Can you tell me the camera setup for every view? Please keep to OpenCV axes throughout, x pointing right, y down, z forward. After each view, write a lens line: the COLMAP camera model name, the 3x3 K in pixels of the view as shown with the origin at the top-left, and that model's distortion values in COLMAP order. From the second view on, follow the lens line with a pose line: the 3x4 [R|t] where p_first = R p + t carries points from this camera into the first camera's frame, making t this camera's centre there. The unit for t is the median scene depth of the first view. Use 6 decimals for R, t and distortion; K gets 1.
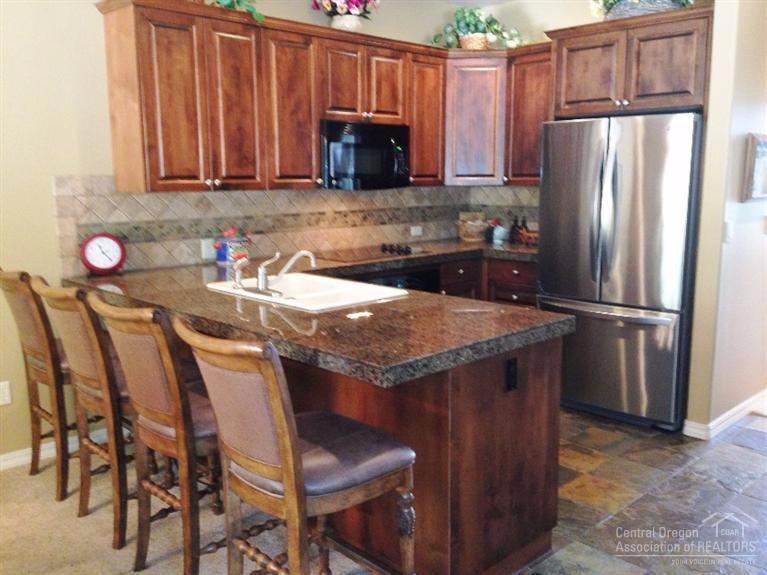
lens RADIAL K [[704.7, 0, 383.5], [0, 704.7, 287.5], [0, 0, 1]] dist [0.090607, -0.154573]
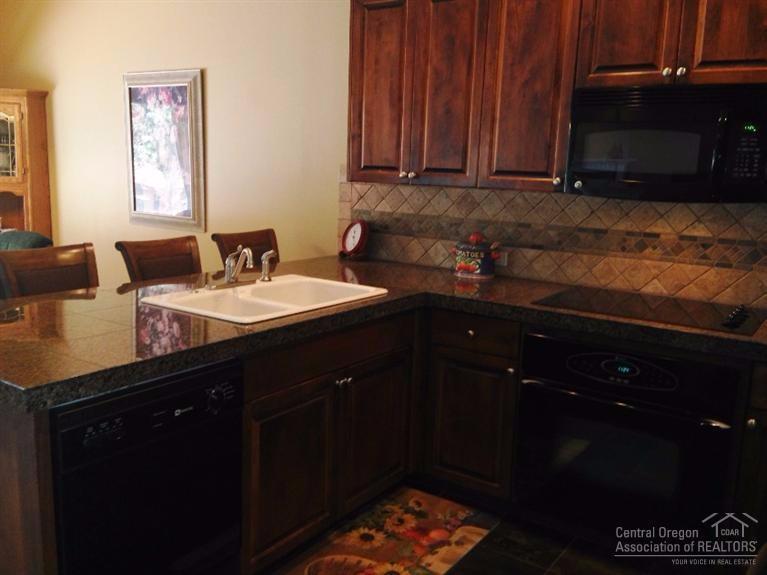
lens RADIAL K [[704.7, 0, 383.5], [0, 704.7, 287.5], [0, 0, 1]] dist [0.090607, -0.154573]
pose [[0.170309, 0.181458, -0.968539, 0.581511], [-0.190414, 0.970433, 0.148331, -0.126116], [0.966818, 0.159161, 0.199825, 0.751617]]
